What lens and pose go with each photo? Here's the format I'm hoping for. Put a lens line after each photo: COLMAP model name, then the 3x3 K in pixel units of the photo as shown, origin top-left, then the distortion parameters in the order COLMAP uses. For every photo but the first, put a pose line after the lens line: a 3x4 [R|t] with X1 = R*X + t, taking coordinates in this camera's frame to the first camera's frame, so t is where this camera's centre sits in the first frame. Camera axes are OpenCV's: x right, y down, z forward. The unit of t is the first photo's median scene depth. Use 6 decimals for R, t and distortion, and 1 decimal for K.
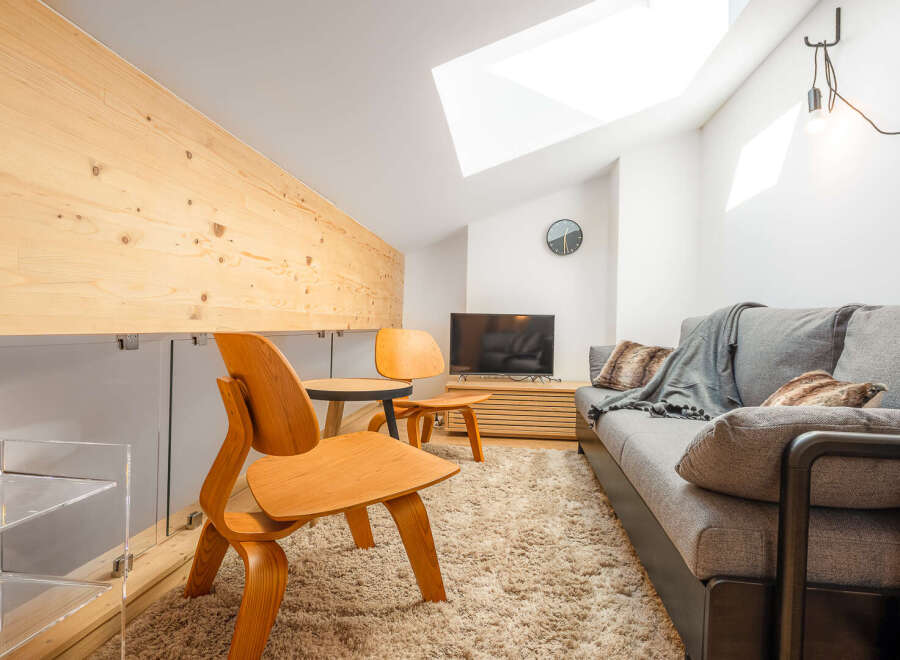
lens RADIAL K [[435.4, 0, 491.6], [0, 435.4, 328.7], [0, 0, 1]] dist [0.001401, -0.000164]
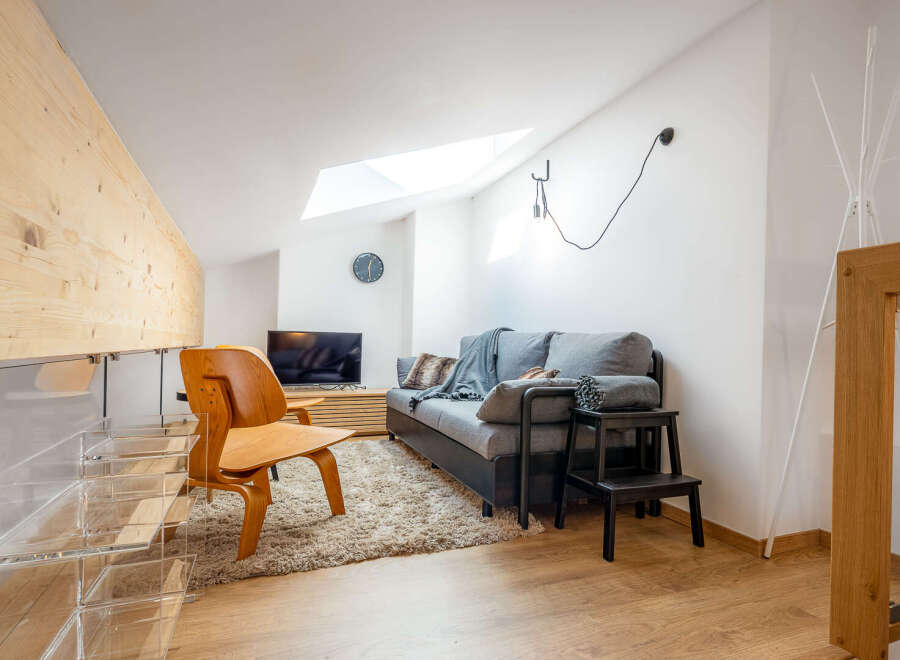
lens RADIAL K [[460.4, 0, 449.9], [0, 460.4, 342.4], [0, 0, 1]] dist [0.001862, 0.000620]
pose [[0.907478, -0.002292, 0.420093, -0.311800], [0.003268, 0.999993, -0.001604, -0.005093], [-0.420087, 0.002829, 0.907480, -0.468686]]
